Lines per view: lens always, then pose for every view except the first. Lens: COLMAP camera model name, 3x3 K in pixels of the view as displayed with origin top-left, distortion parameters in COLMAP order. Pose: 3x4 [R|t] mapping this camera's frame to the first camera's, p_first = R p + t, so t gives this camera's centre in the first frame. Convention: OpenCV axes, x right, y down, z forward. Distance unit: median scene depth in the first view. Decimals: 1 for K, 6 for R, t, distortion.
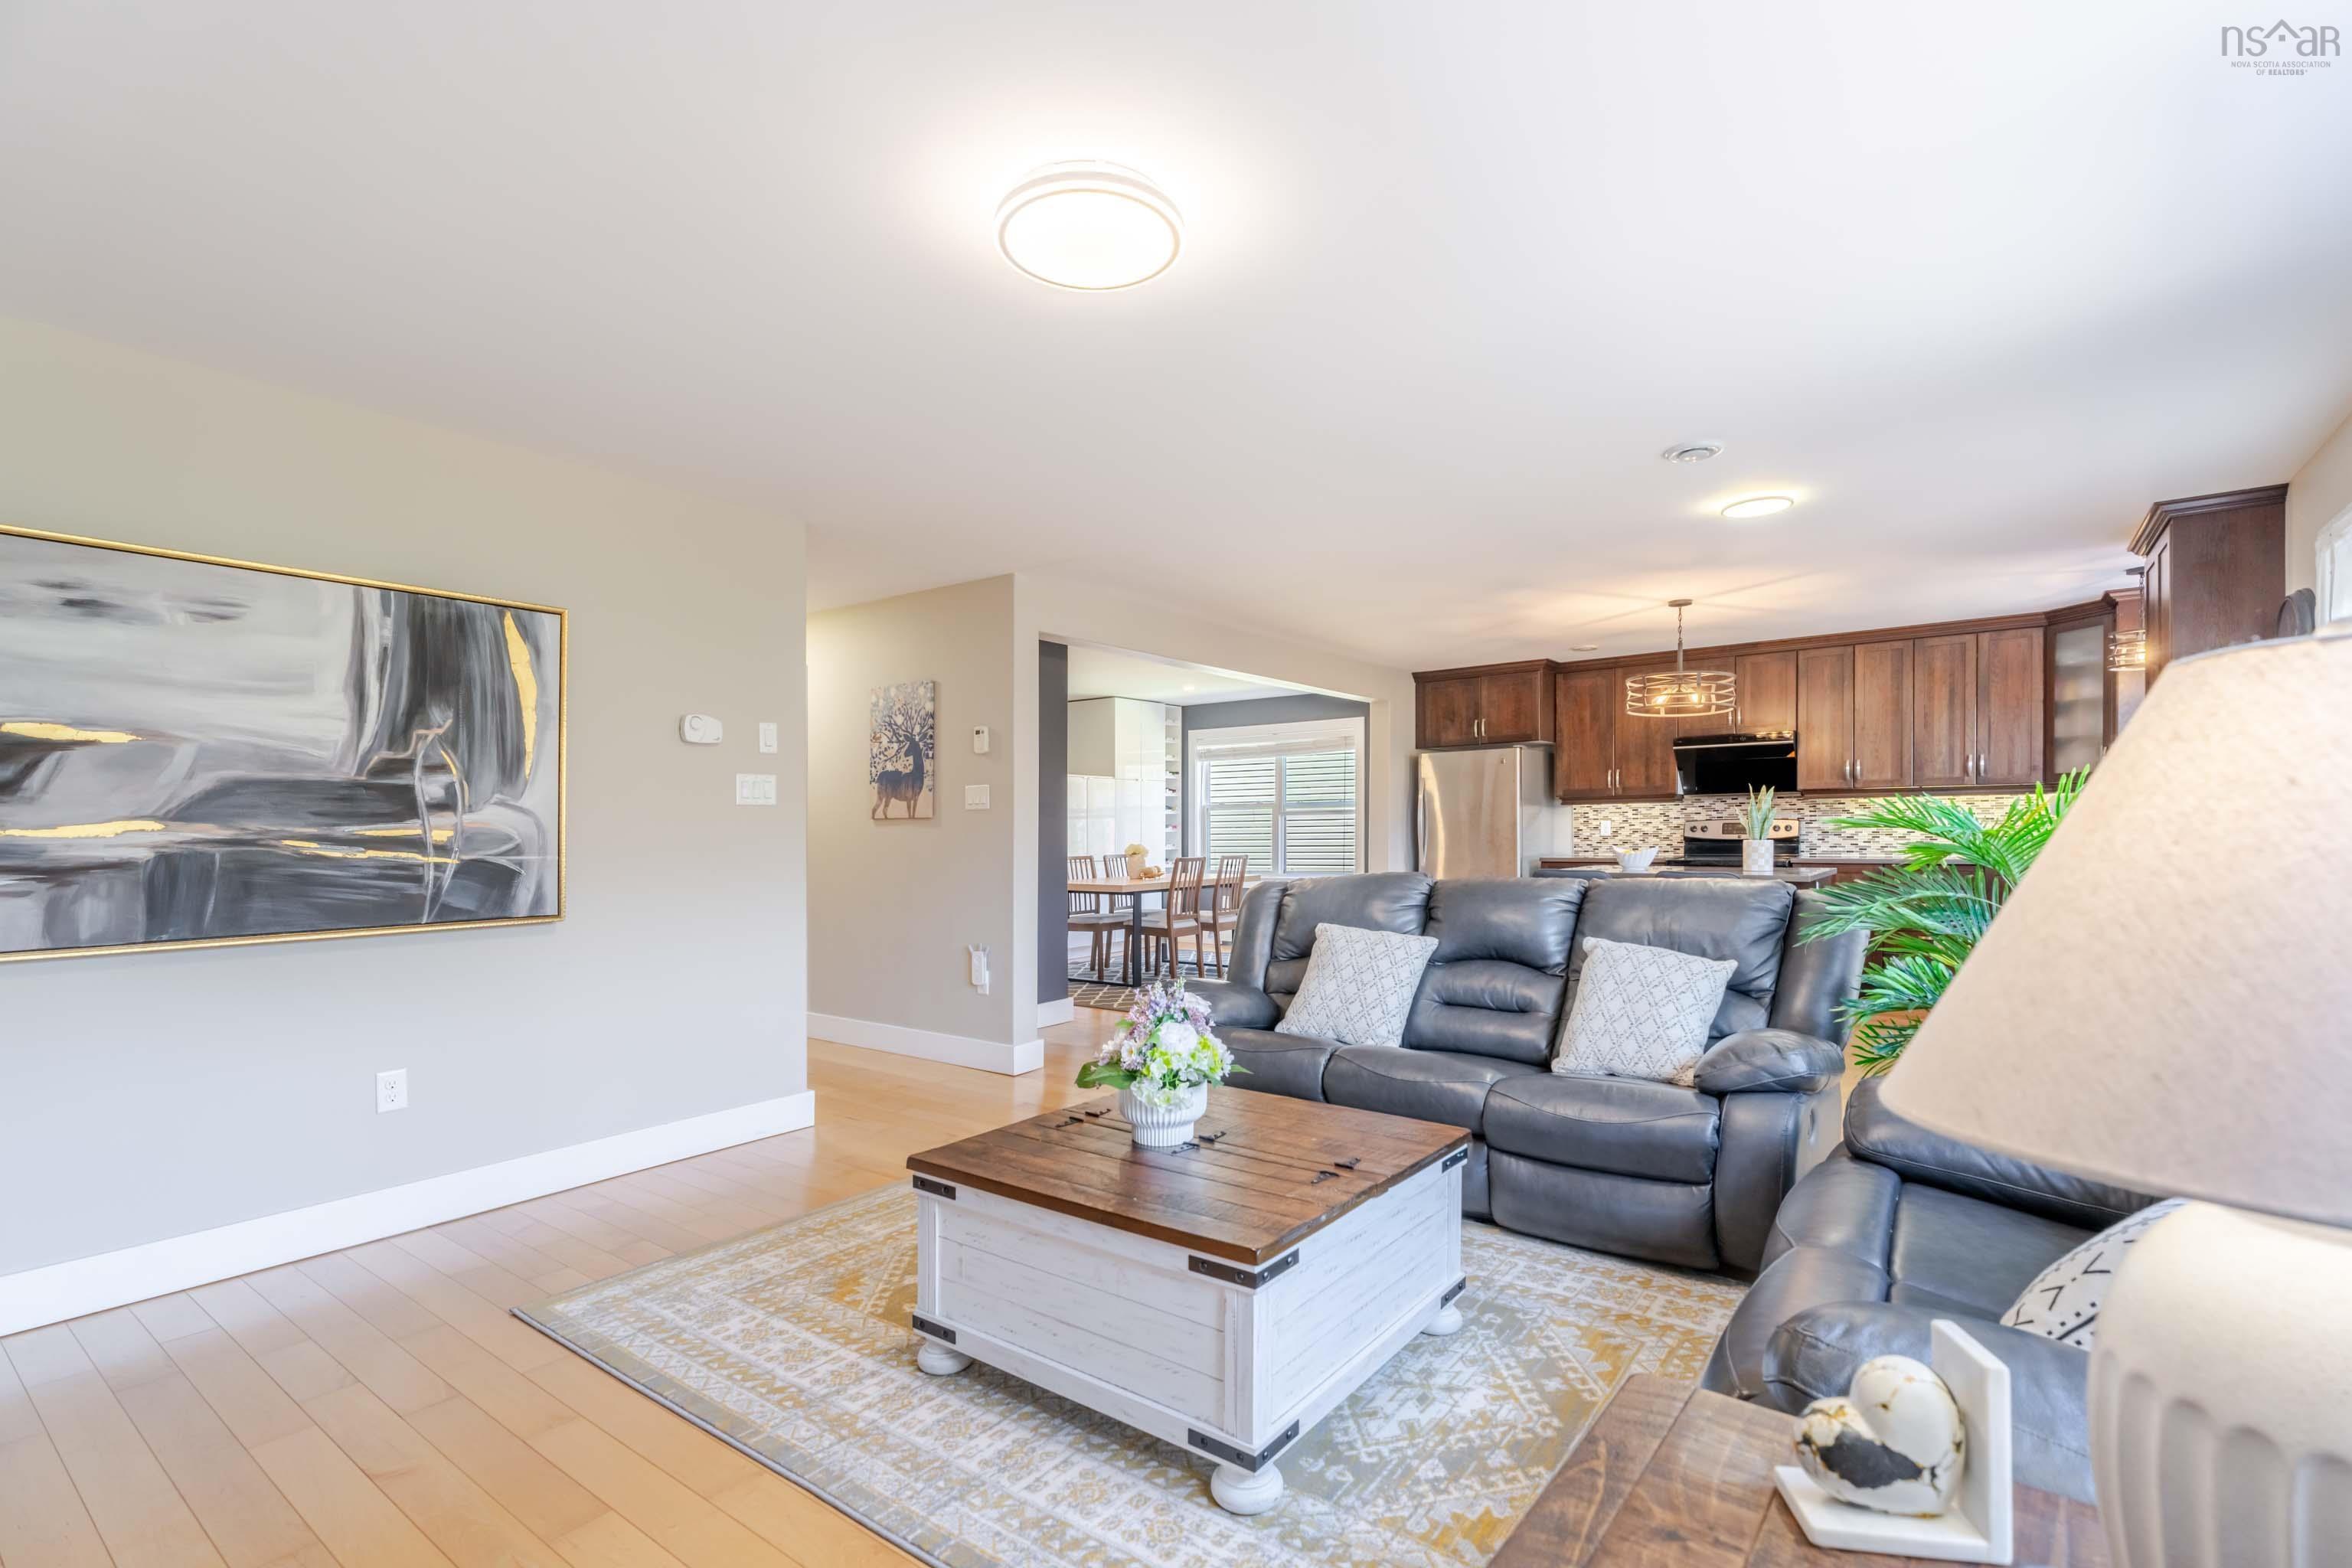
lens RADIAL K [[1053.6, 0, 1187.3], [0, 1053.6, 855.4], [0, 0, 1]] dist [0.002605, 0.001112]
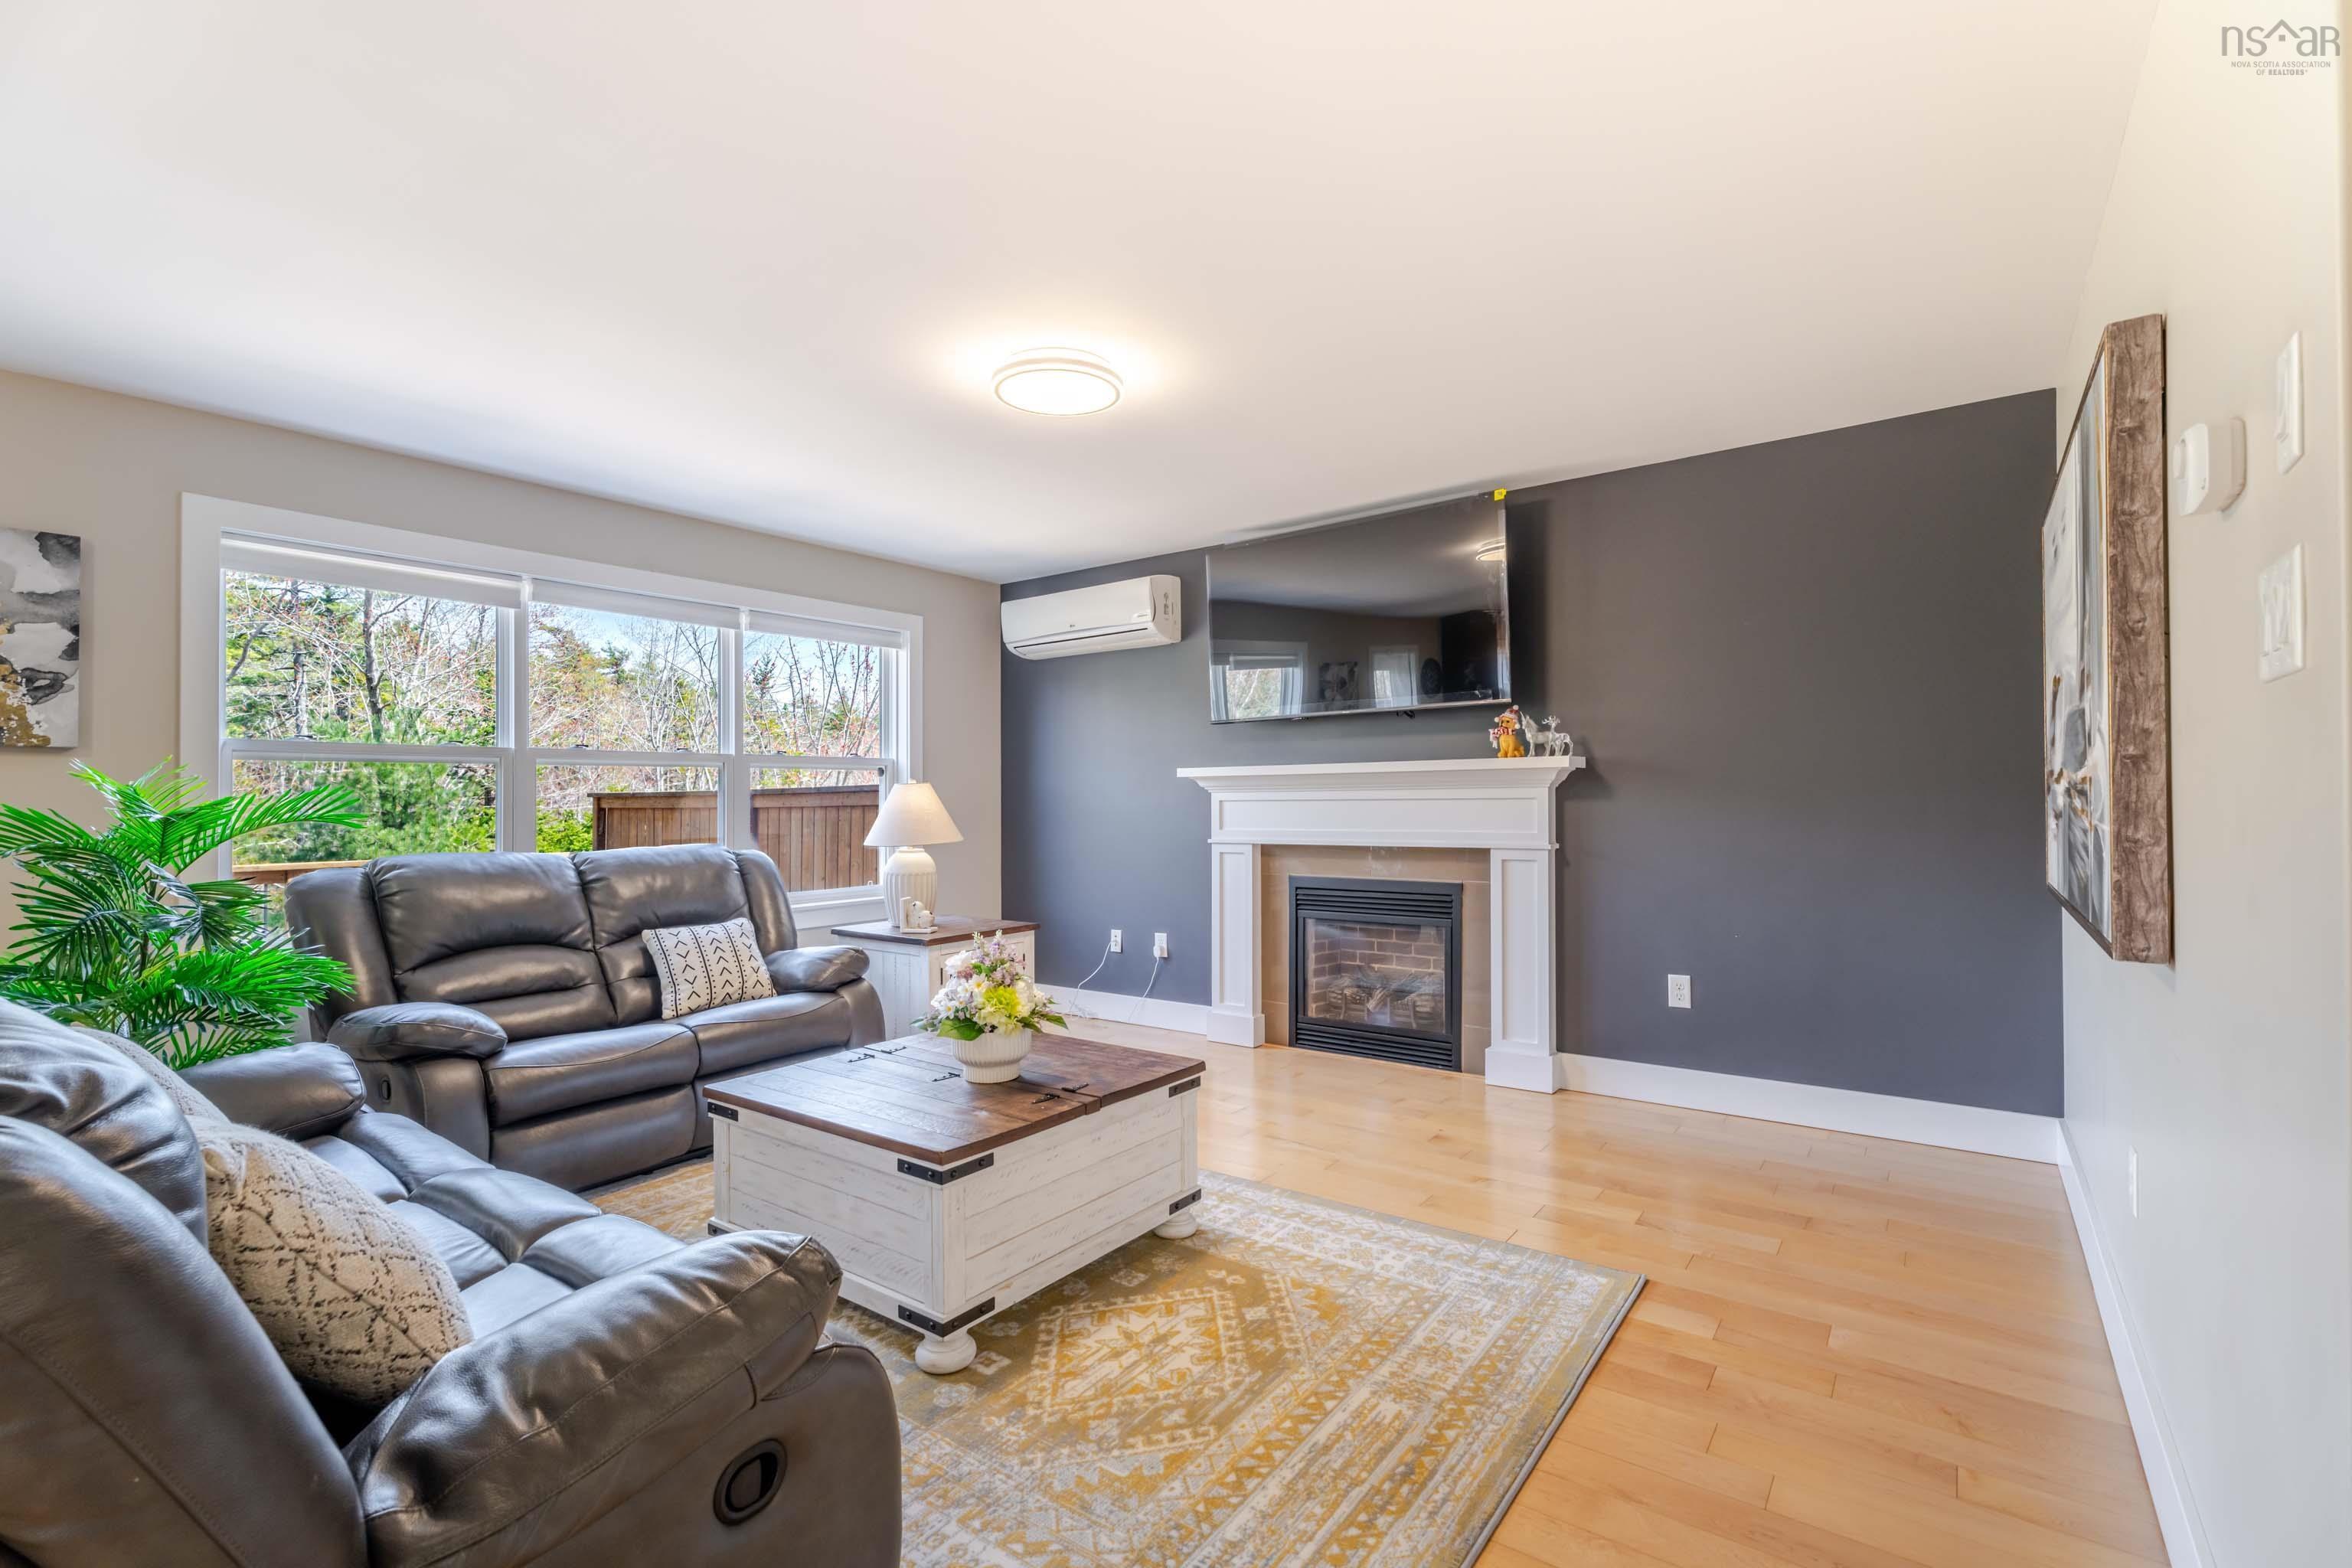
lens RADIAL K [[1053.6, 0, 1176.1], [0, 1053.6, 794.3], [0, 0, 1]] dist [0.002605, 0.001112]
pose [[-0.999734, 0.021542, -0.008257, -0.072306], [0.021370, 0.999564, 0.020397, -0.017637], [0.008692, 0.020216, -0.999758, 0.698053]]
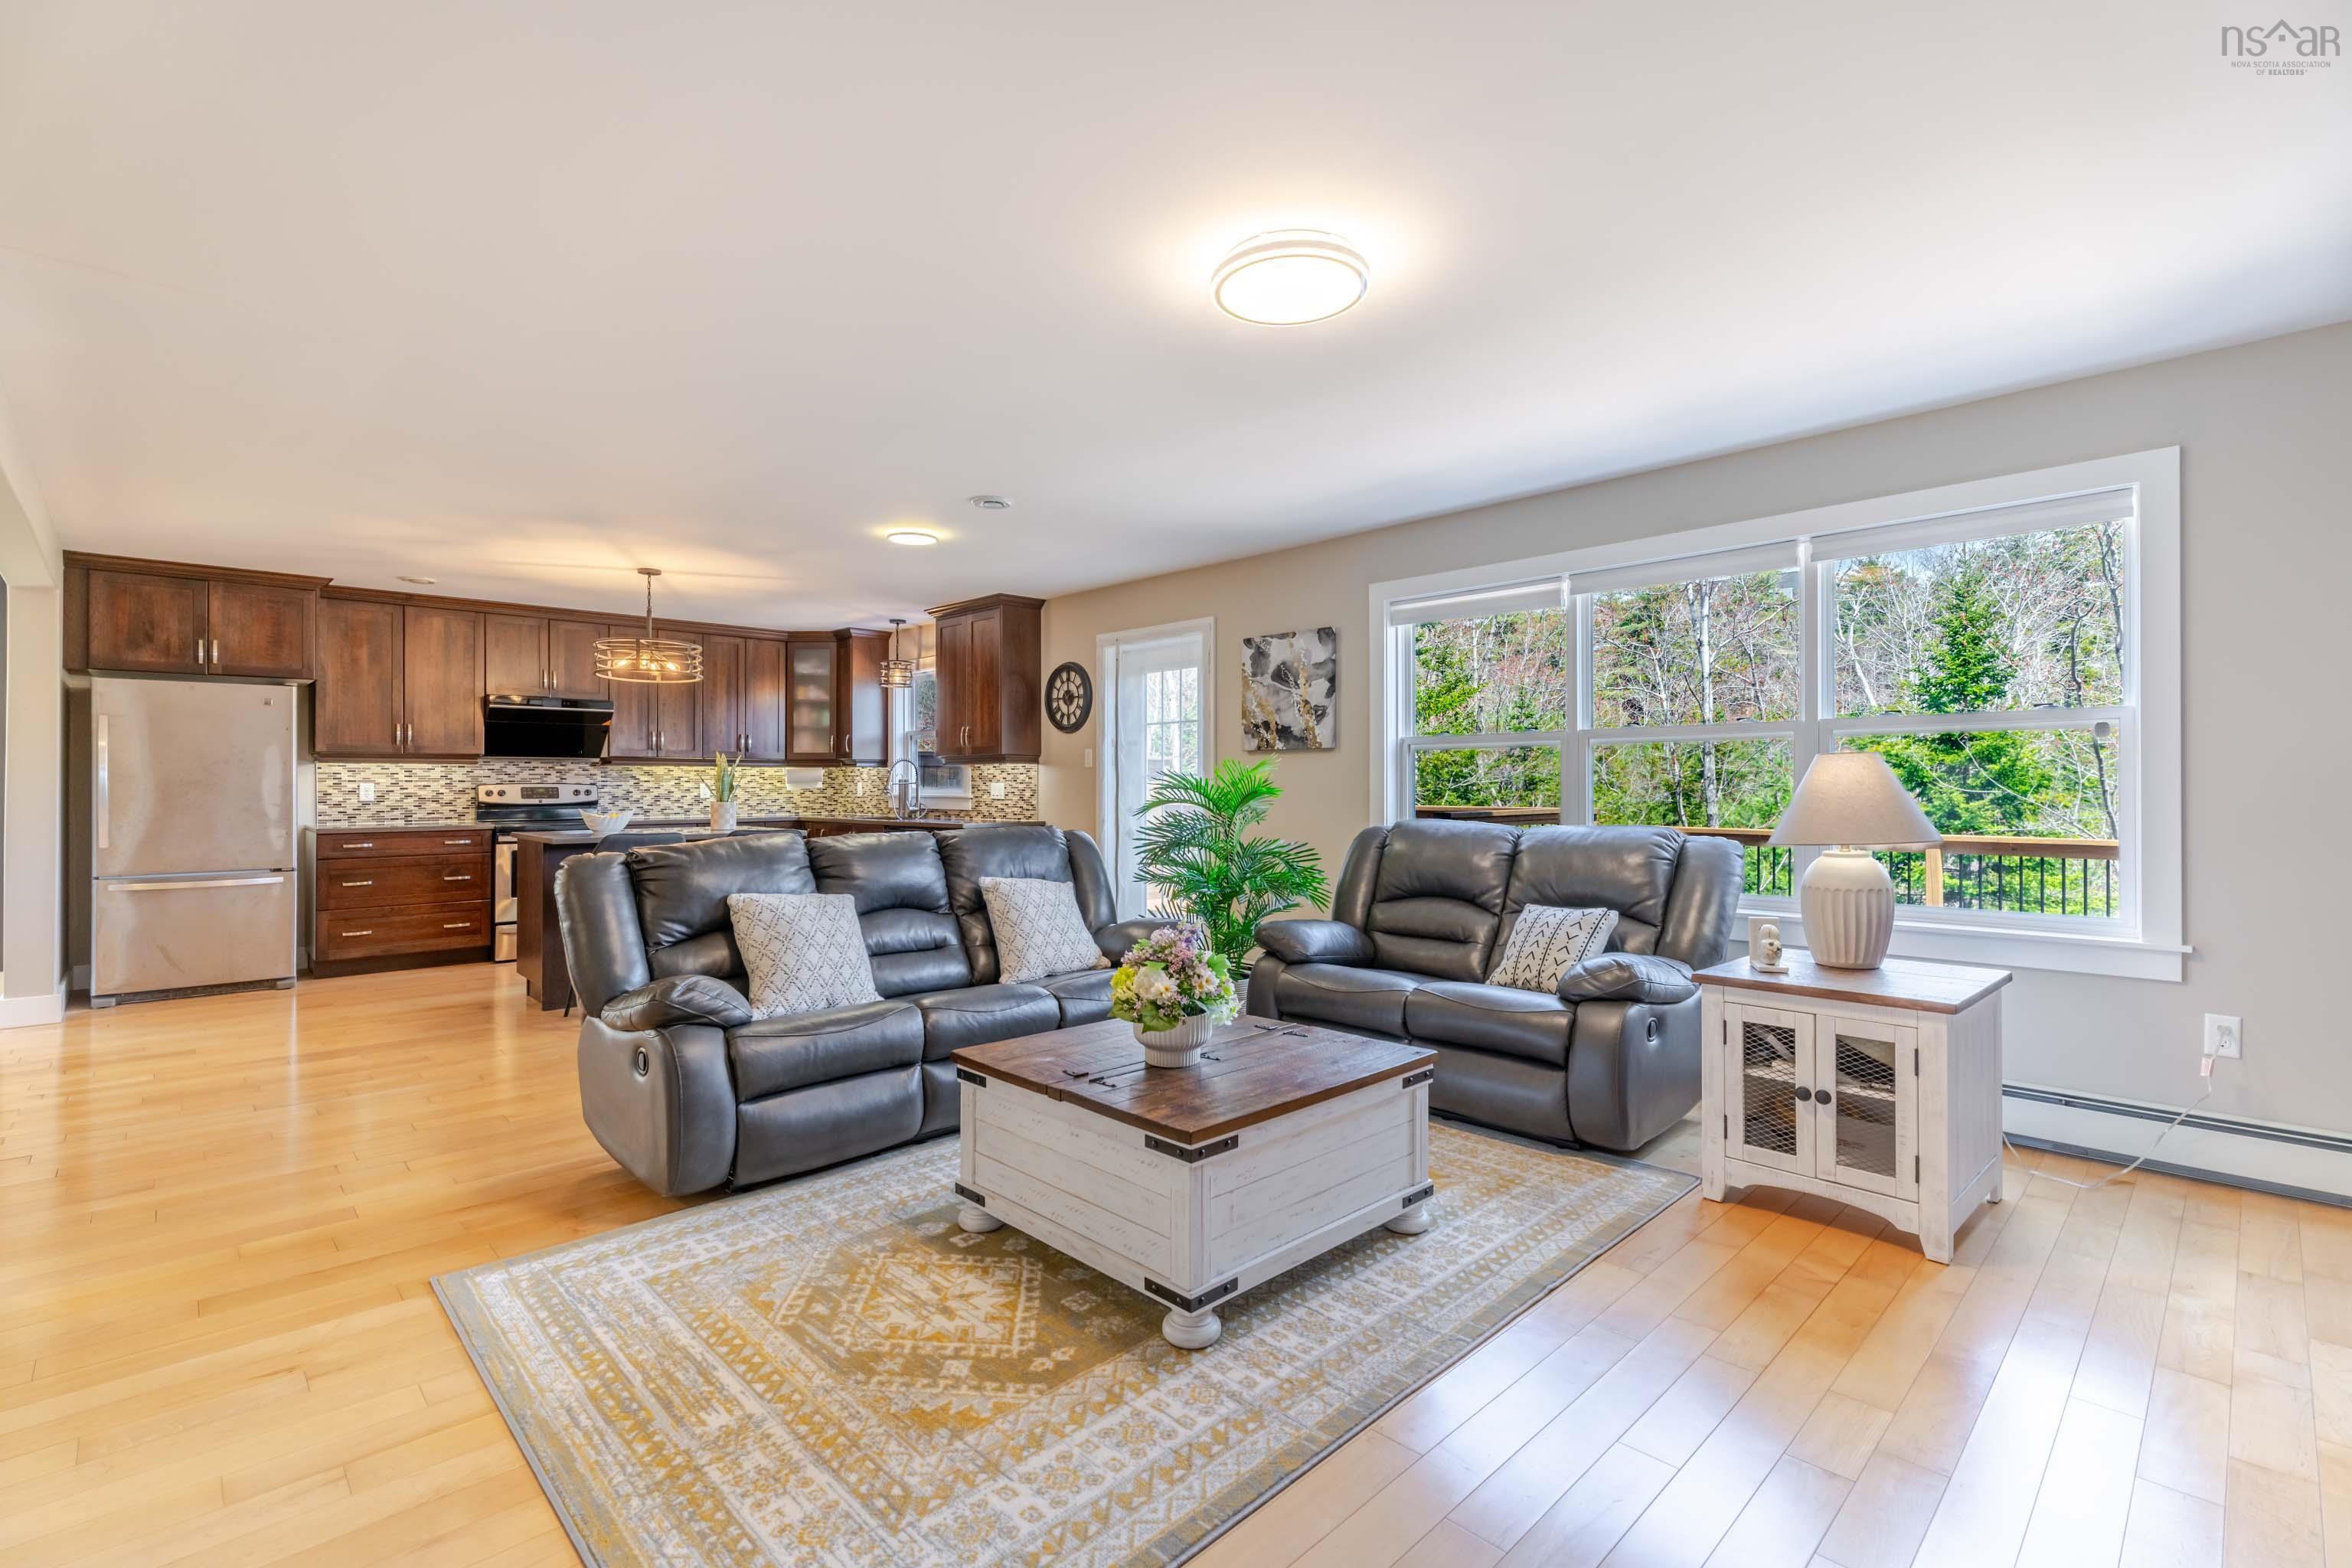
lens RADIAL K [[1053.6, 0, 1185.4], [0, 1053.6, 778.9], [0, 0, 1]] dist [0.002605, 0.001112]
pose [[0.154714, 0.017945, 0.987796, -0.373238], [0.024810, 0.999449, -0.022042, -0.002003], [-0.987648, 0.027918, 0.154184, 0.264283]]
